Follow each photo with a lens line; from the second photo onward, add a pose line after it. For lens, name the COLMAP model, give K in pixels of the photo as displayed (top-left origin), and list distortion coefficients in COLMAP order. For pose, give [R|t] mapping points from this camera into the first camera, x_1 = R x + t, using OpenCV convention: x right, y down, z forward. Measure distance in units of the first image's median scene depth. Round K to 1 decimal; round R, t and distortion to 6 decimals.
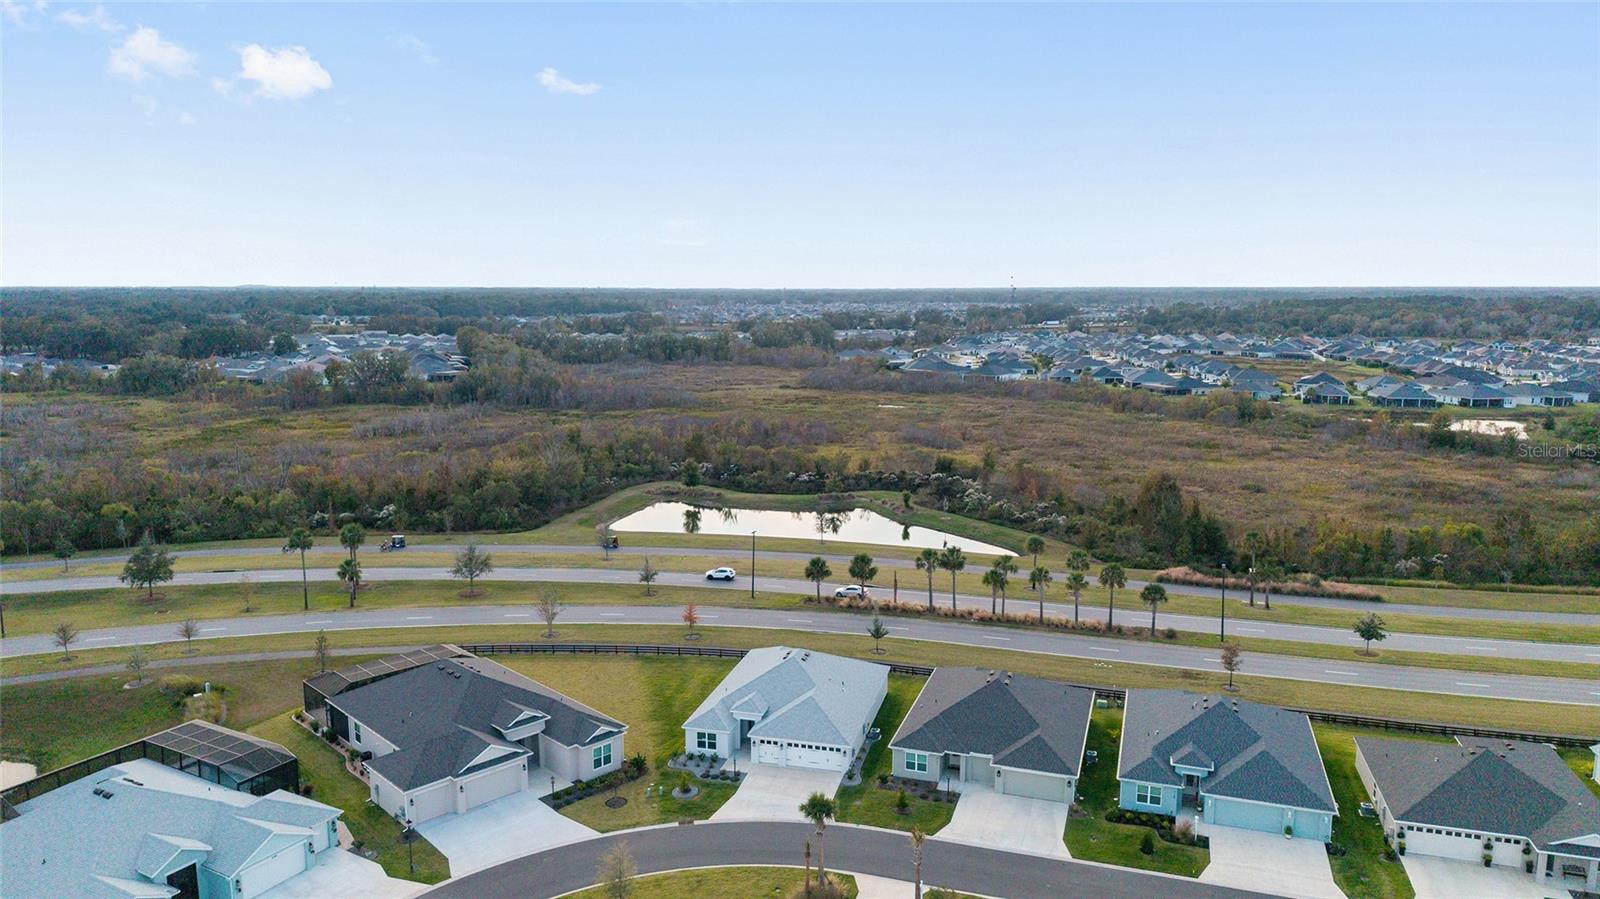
lens RADIAL K [[1065.5, 0, 801.4], [0, 1065.5, 474.0], [0, 0, 1]] dist [0.041519, -0.045884]
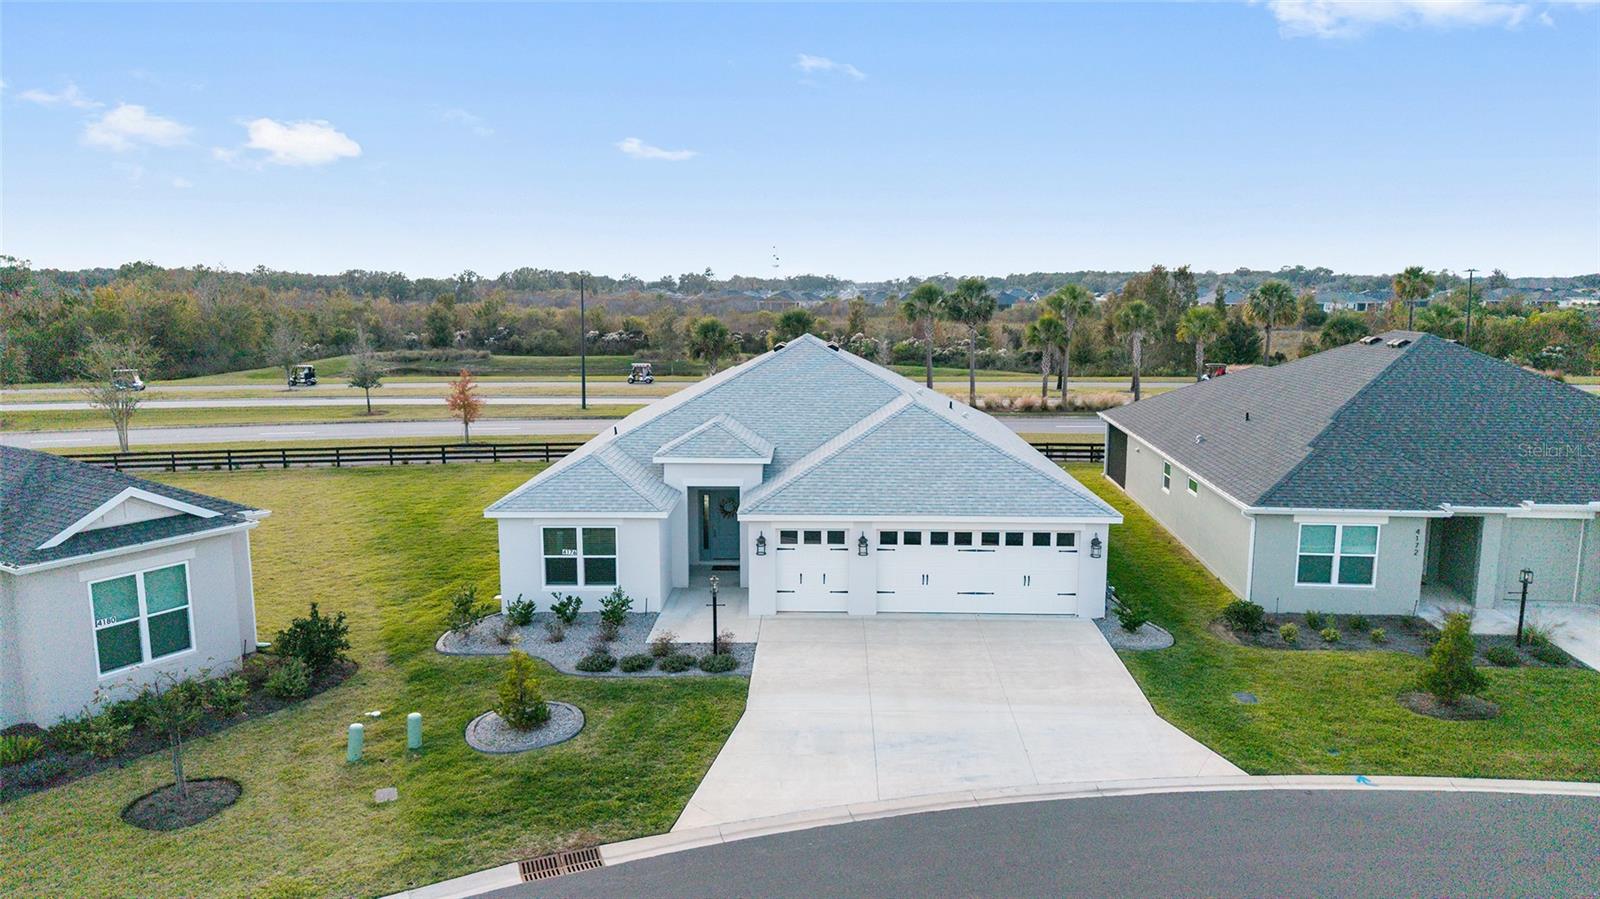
lens RADIAL K [[1065.5, 0, 801.4], [0, 1065.5, 474.0], [0, 0, 1]] dist [0.041519, -0.045884]
pose [[0.972966, -0.040175, 0.227427, -0.080530], [0.039847, 0.999188, 0.006033, 0.194108], [-0.227484, 0.003193, 0.973777, 0.605916]]
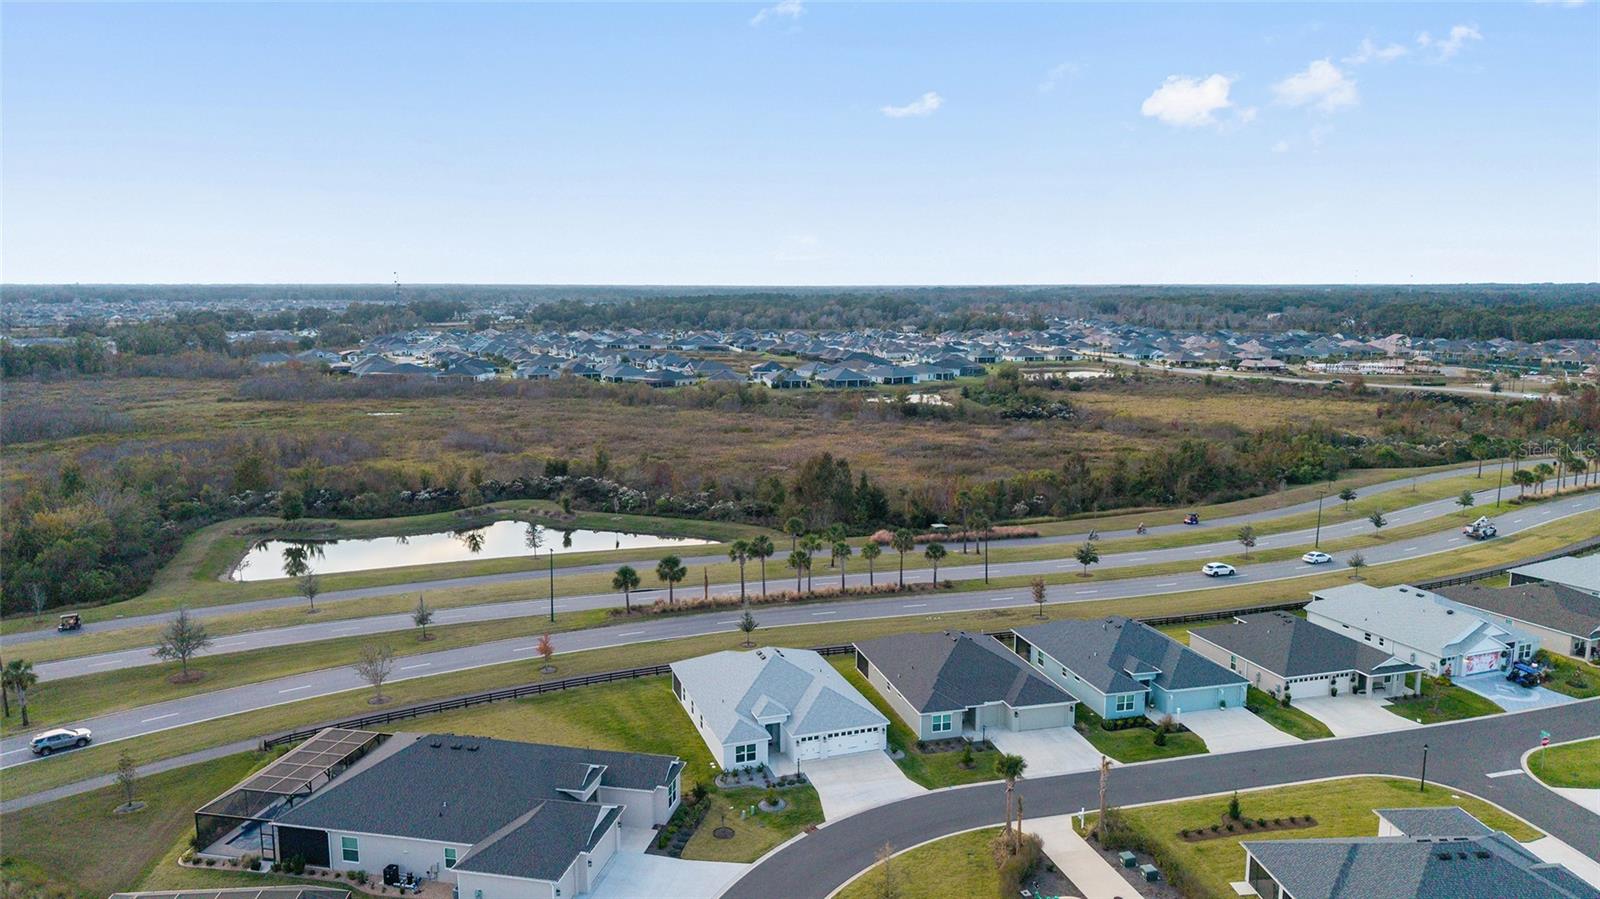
lens RADIAL K [[1072.8, 0, 801.7], [0, 1072.8, 493.7], [0, 0, 1]] dist [0.065819, -0.092196]
pose [[0.833370, -0.105717, 0.542512, -0.466609], [0.095588, 0.994314, 0.046923, -0.020680], [-0.544388, 0.012753, 0.838737, 0.130077]]
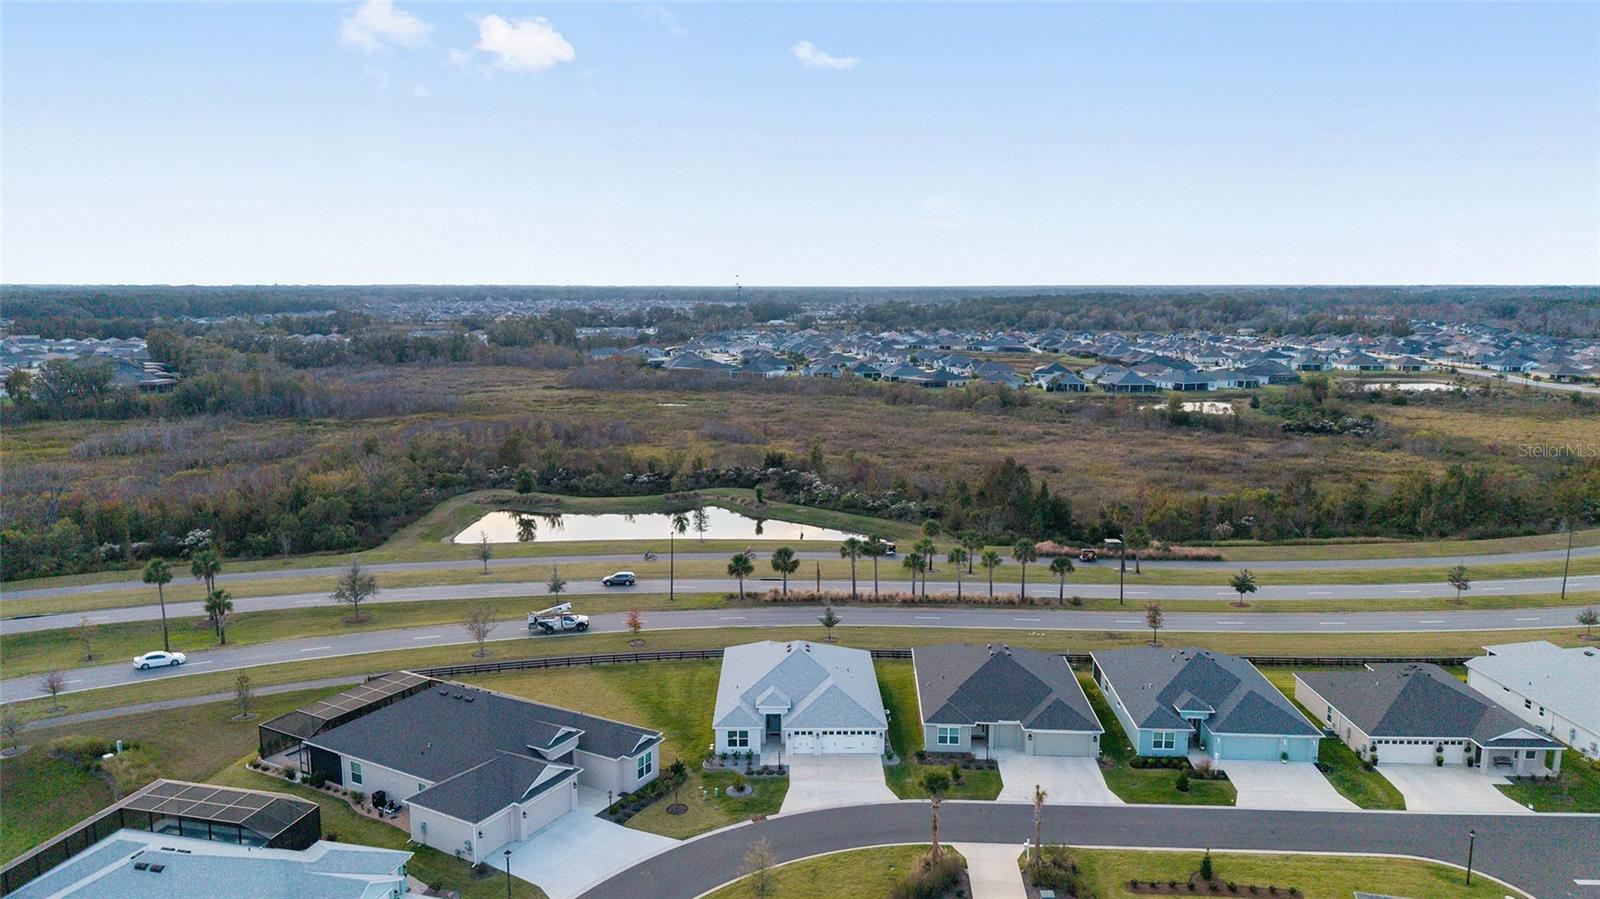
lens RADIAL K [[1072.8, 0, 801.7], [0, 1072.8, 493.7], [0, 0, 1]] dist [0.065819, -0.092196]
pose [[0.963529, -0.050399, 0.262816, -0.240689], [0.045591, 0.998663, 0.024365, -0.000200], [-0.263693, -0.011494, 0.964538, 0.016268]]
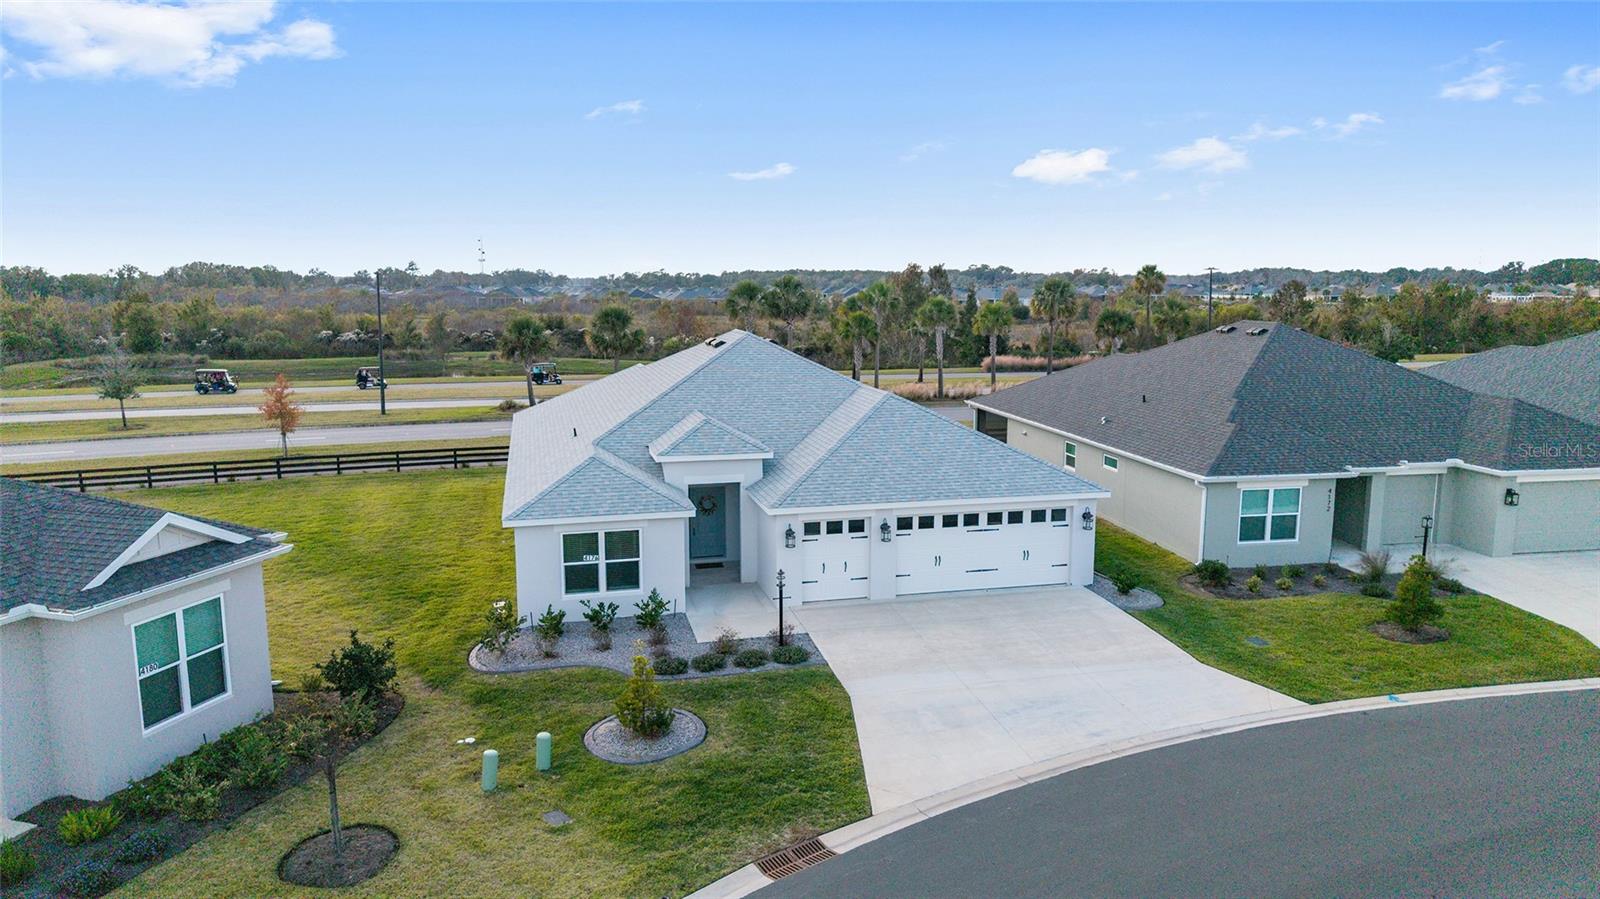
lens RADIAL K [[1063.0, 0, 801.9], [0, 1063.0, 476.6], [0, 0, 1]] dist [0.060101, -0.082557]
pose [[0.877388, -0.086931, 0.471840, -0.144259], [0.083720, 0.996100, 0.027843, 0.190847], [-0.472420, 0.015073, 0.881245, 0.625438]]
